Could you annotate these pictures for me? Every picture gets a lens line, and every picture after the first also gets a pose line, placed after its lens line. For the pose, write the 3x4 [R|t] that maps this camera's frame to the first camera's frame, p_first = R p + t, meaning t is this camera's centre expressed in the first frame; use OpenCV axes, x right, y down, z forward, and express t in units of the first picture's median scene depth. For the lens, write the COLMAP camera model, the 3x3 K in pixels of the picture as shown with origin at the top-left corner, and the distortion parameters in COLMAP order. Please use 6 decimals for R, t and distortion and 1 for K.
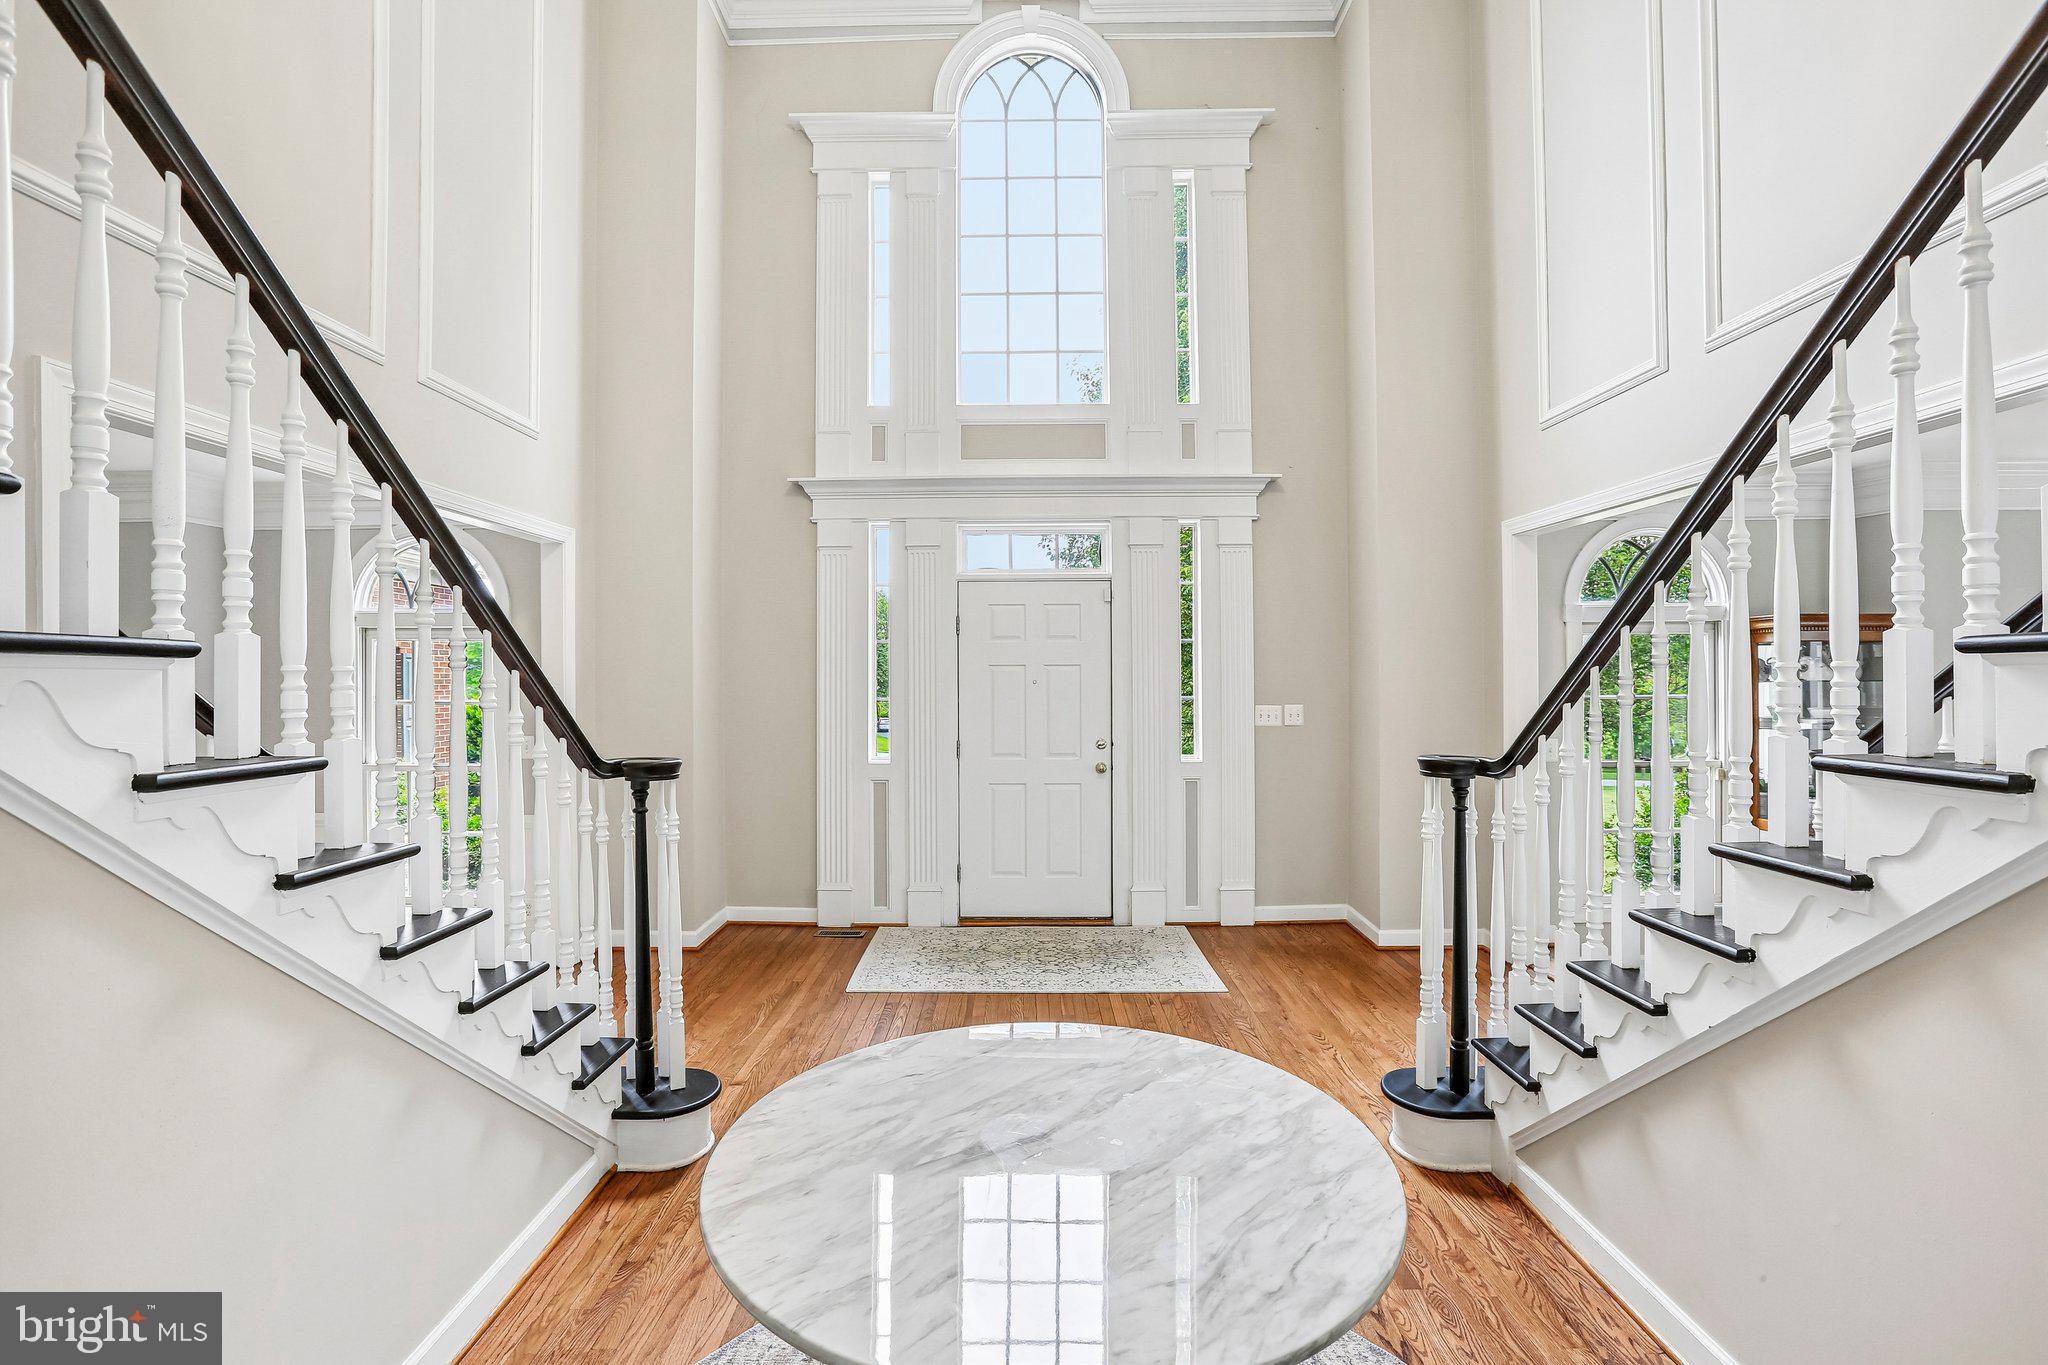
lens RADIAL K [[934.8, 0, 1012.5], [0, 934.8, 678.7], [0, 0, 1]] dist [-0.072550, 0.024512]
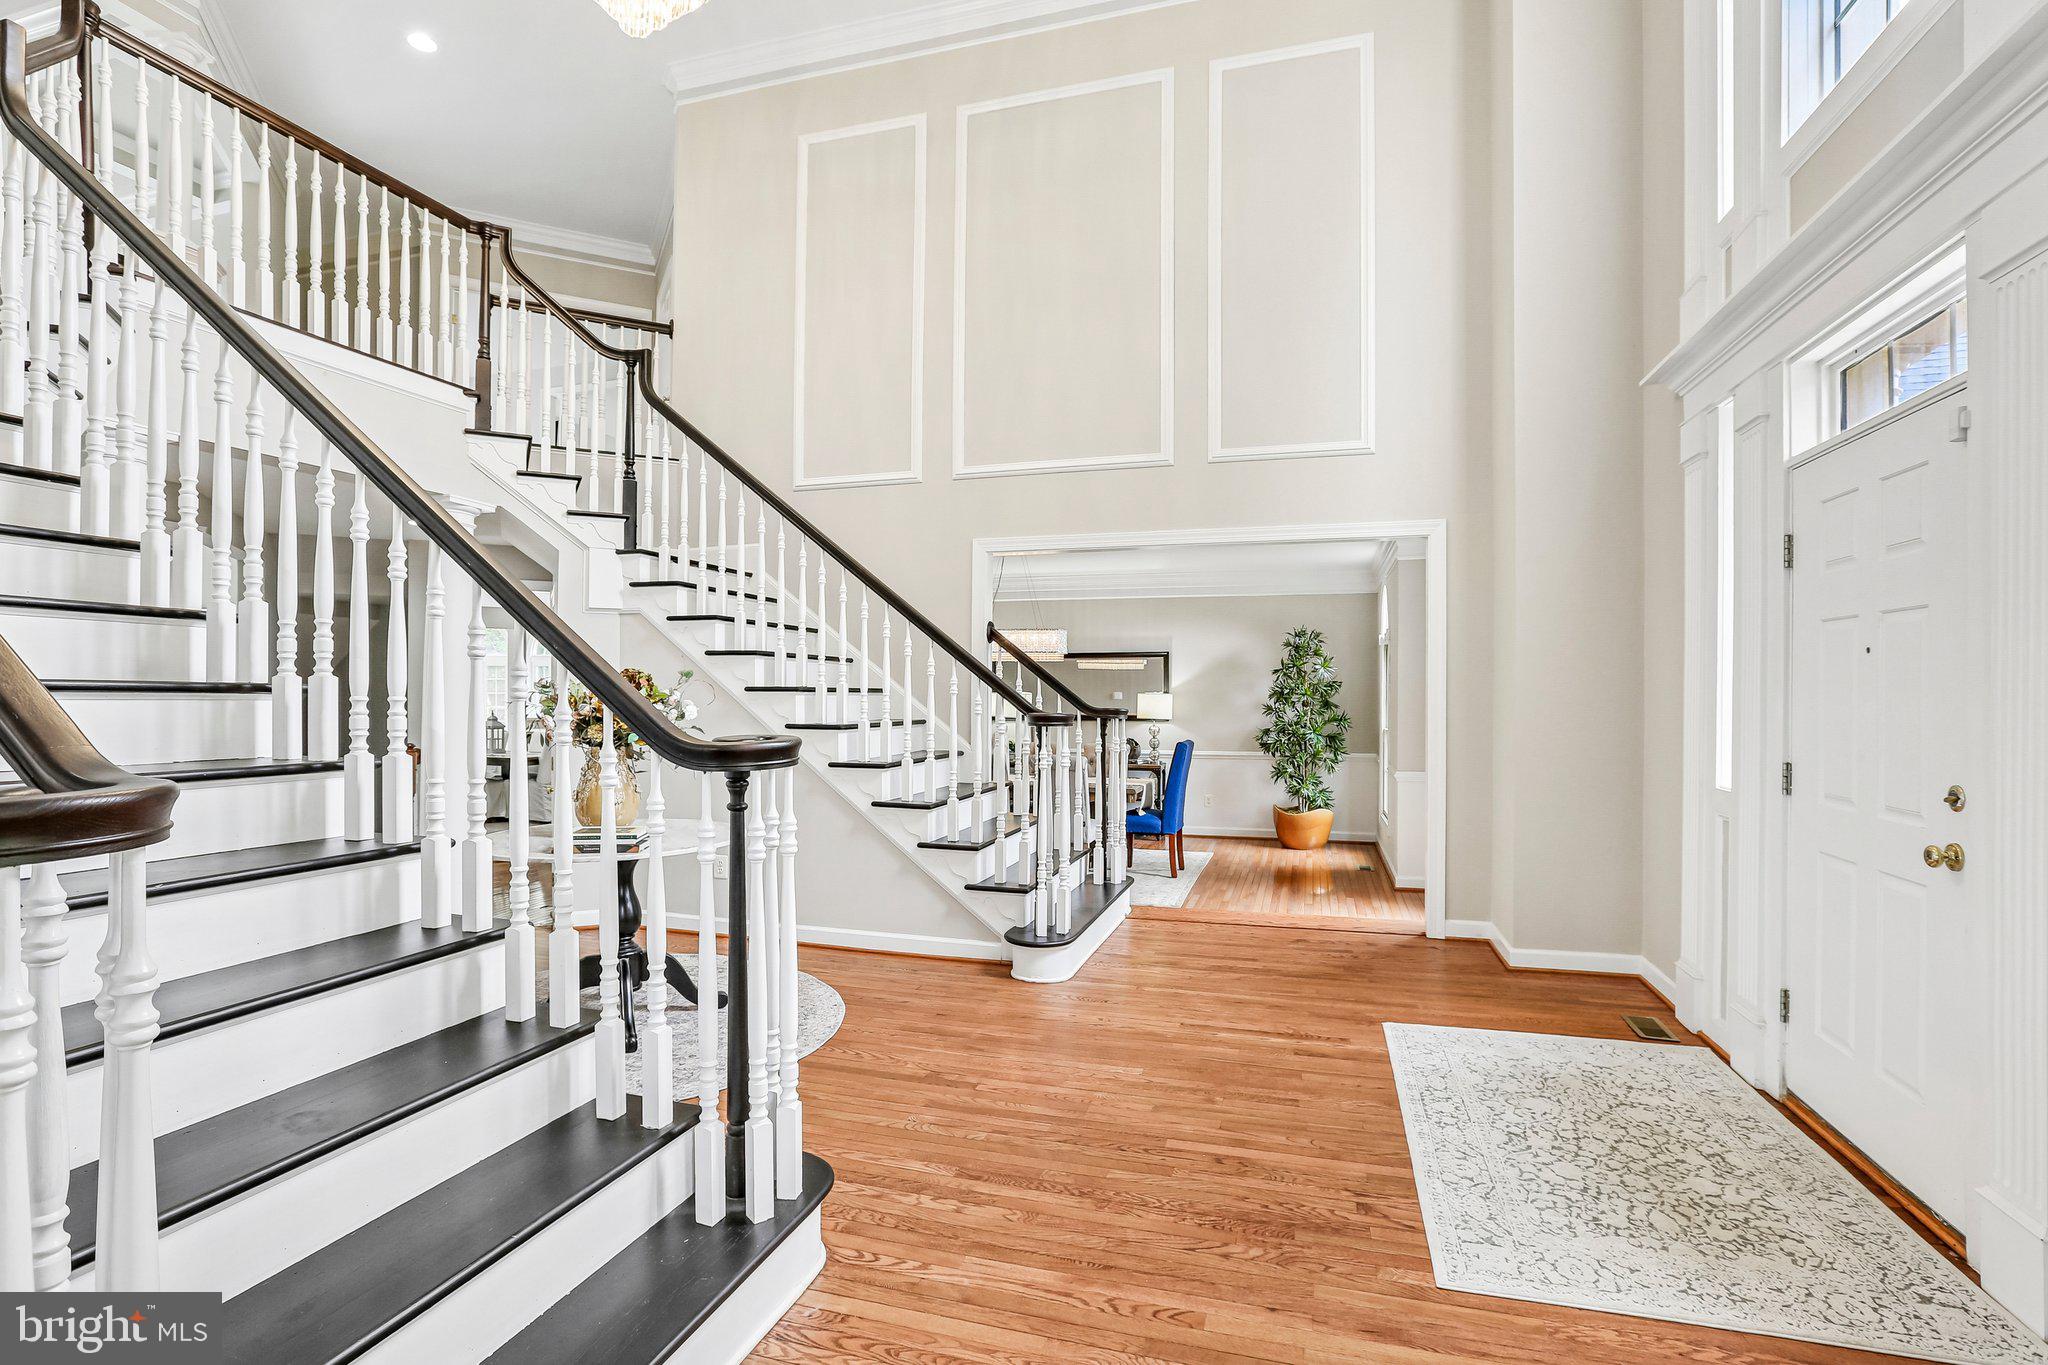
lens RADIAL K [[934.8, 0, 1012.5], [0, 934.8, 678.7], [0, 0, 1]] dist [-0.072550, 0.024512]
pose [[-0.265415, -0.005408, -0.964119, 0.739877], [0.003838, 0.999970, -0.006665, 0.023557], [0.964127, -0.005469, -0.265386, 0.904720]]
